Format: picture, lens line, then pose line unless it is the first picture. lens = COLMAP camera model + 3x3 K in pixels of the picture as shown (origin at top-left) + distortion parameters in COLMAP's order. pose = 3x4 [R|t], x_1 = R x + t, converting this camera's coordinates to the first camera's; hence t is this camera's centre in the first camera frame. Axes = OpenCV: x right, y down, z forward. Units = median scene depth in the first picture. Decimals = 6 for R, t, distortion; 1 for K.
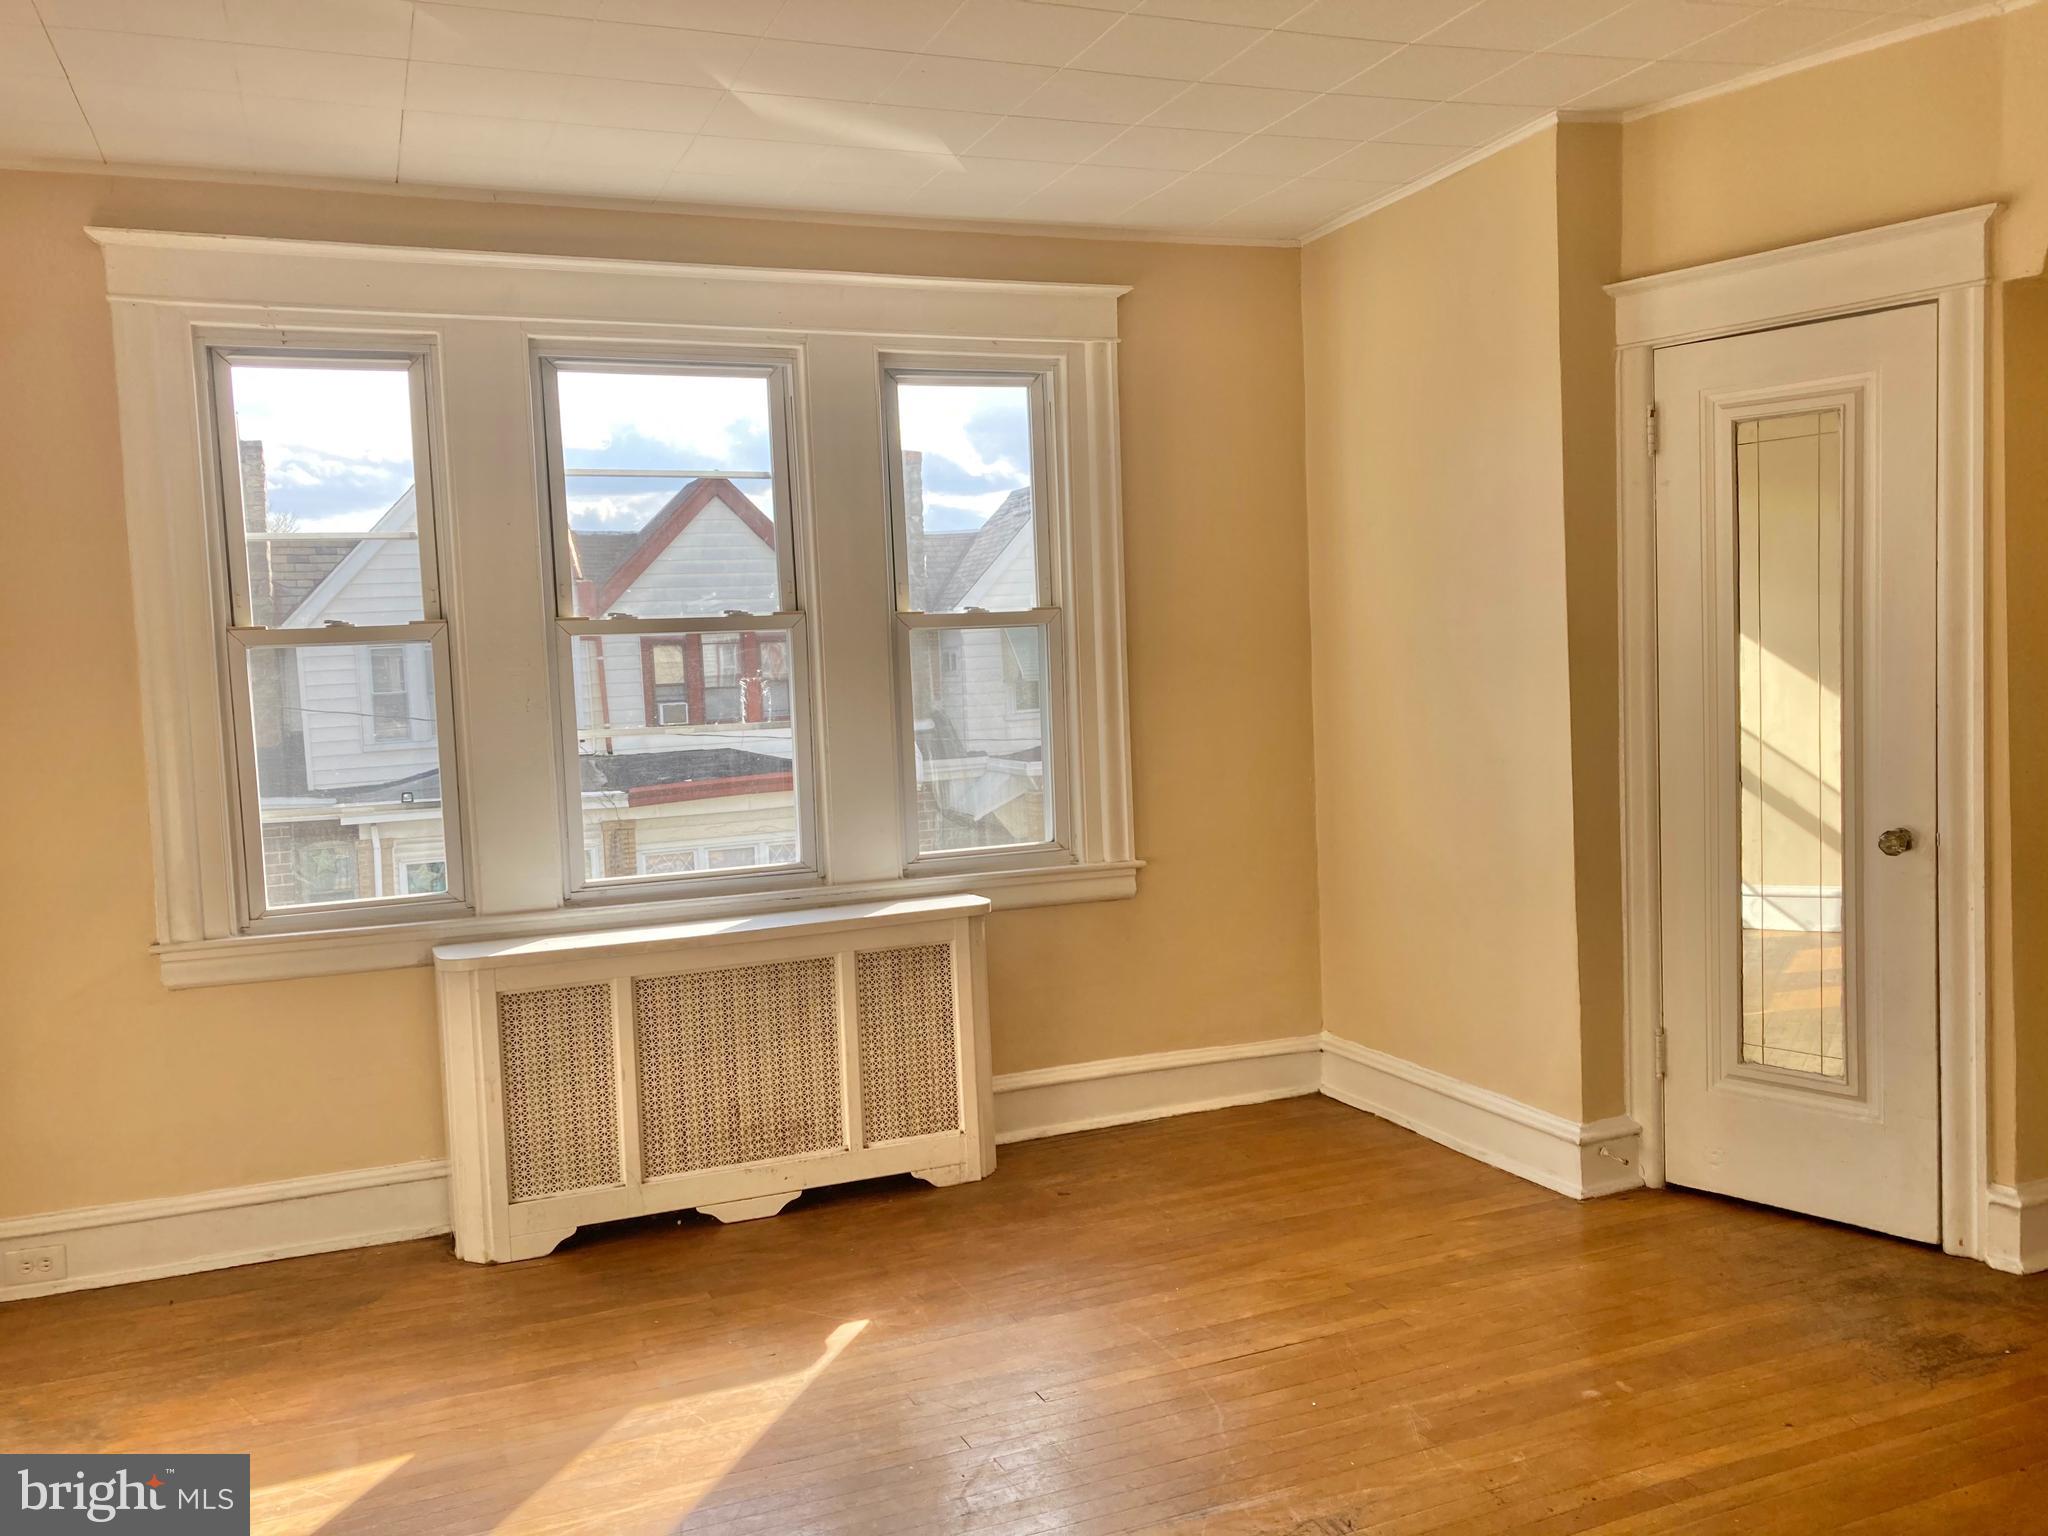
lens RADIAL K [[1668.1, 0, 1031.0], [0, 1668.1, 759.7], [0, 0, 1]] dist [0.039224, -0.046268]
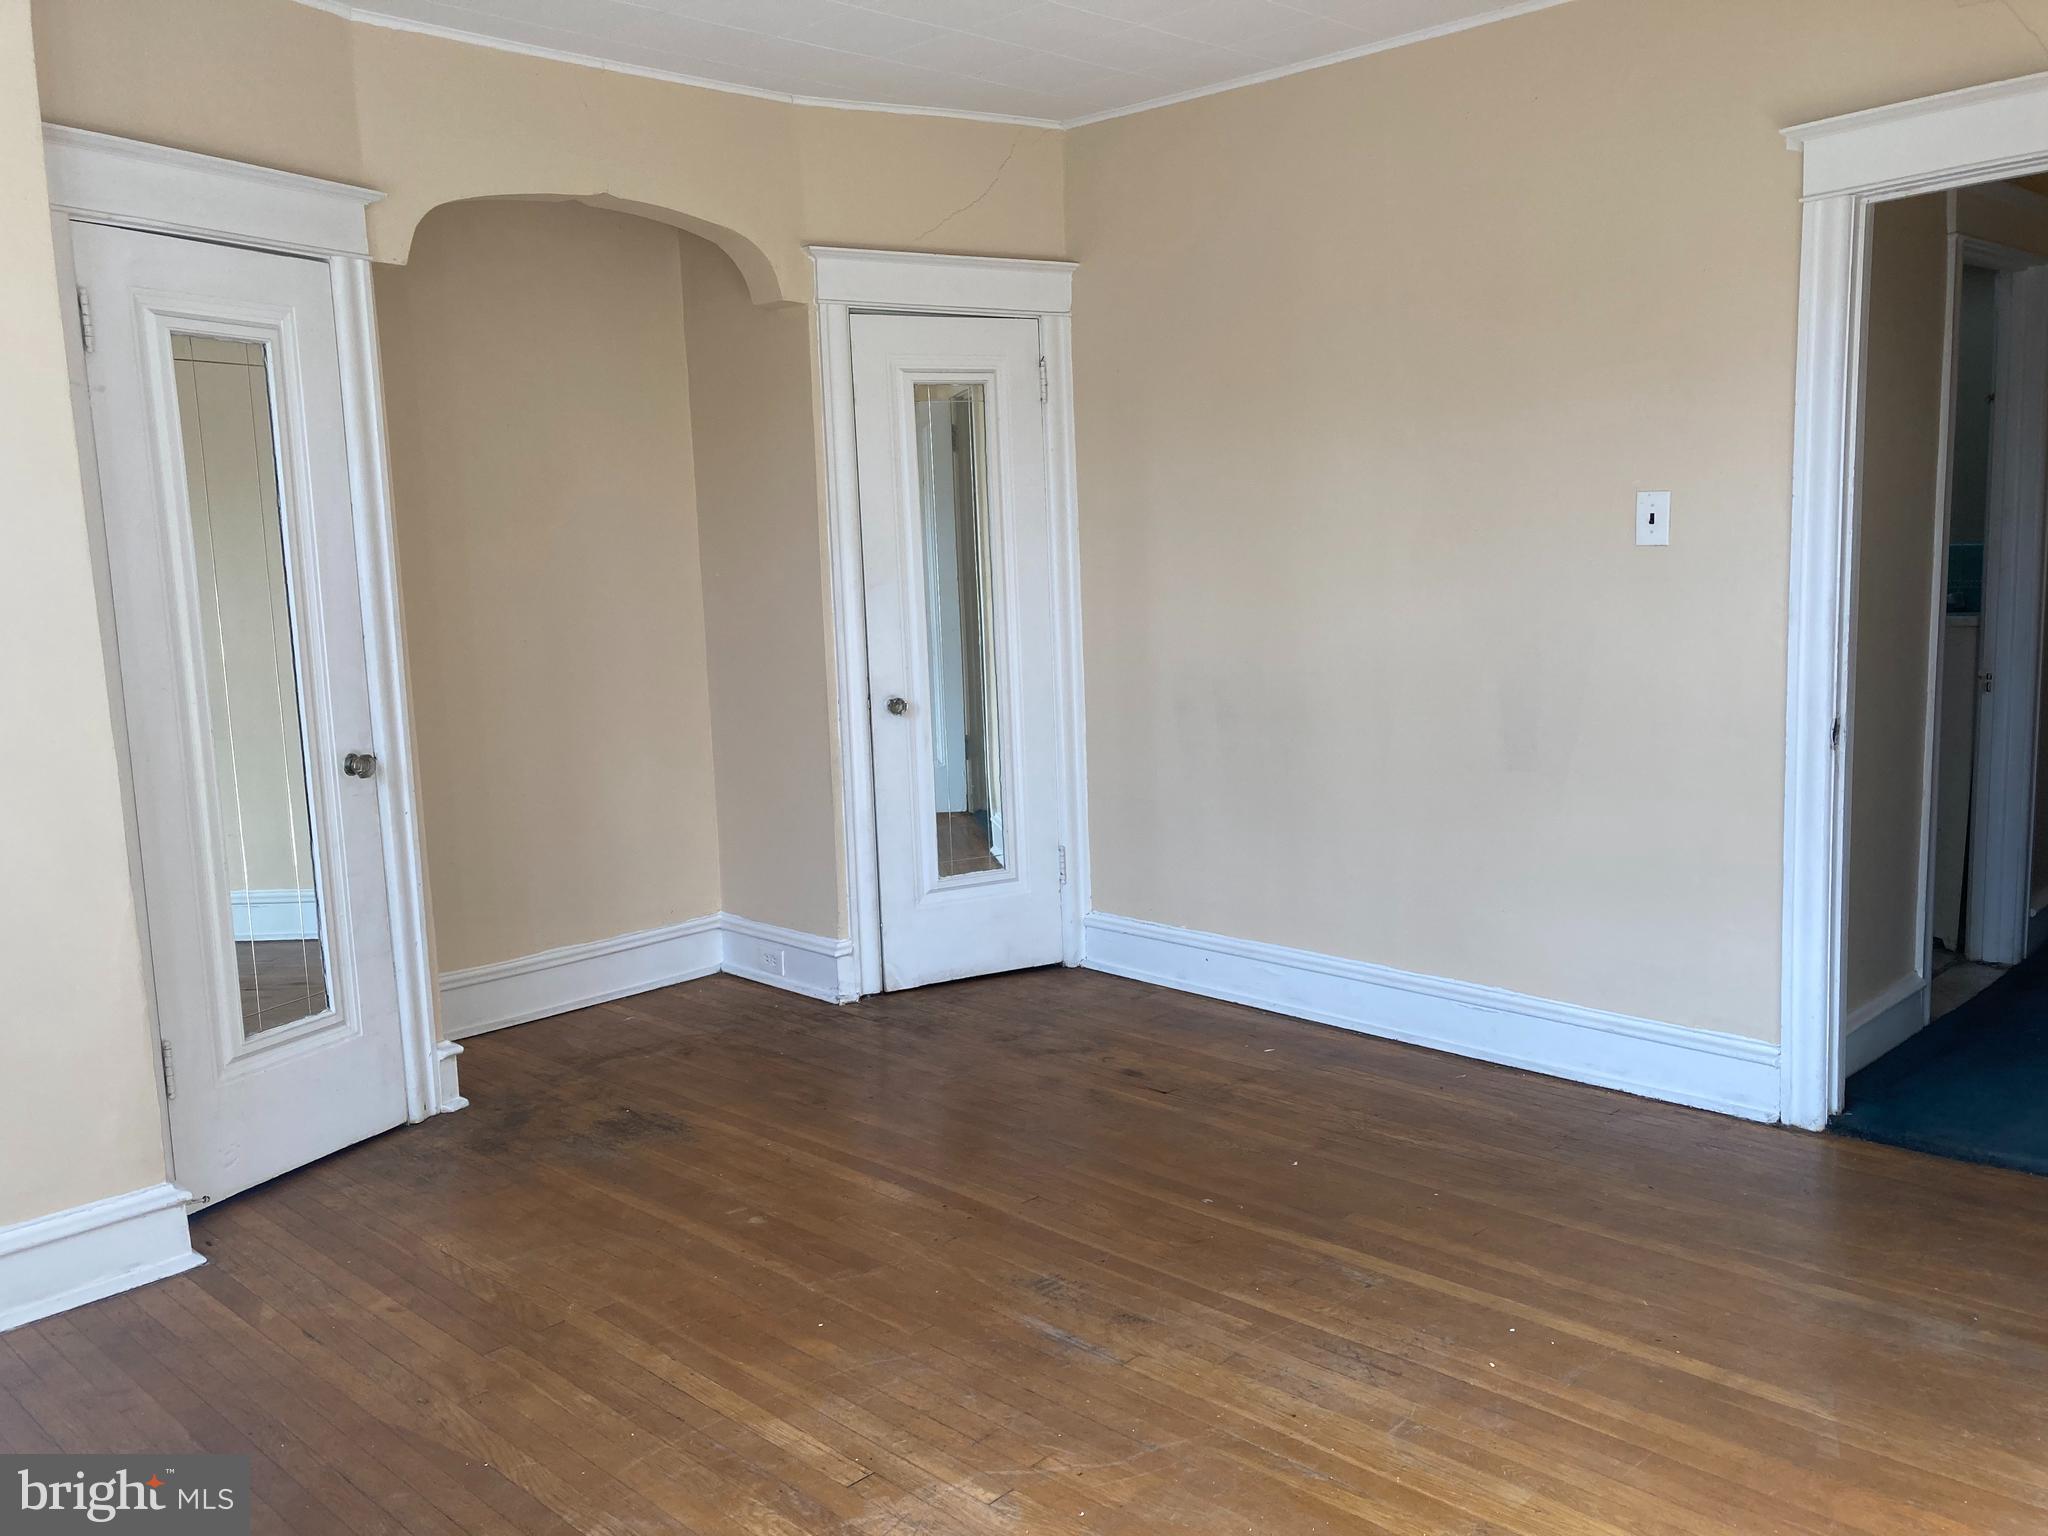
lens RADIAL K [[1668.1, 0, 1027.7], [0, 1668.1, 766.4], [0, 0, 1]] dist [0.039224, -0.046268]
pose [[-0.372884, -0.078281, 0.924570, -0.675537], [0.118100, 0.984327, 0.130971, -0.043137], [-0.920331, 0.158029, -0.357795, 1.068861]]
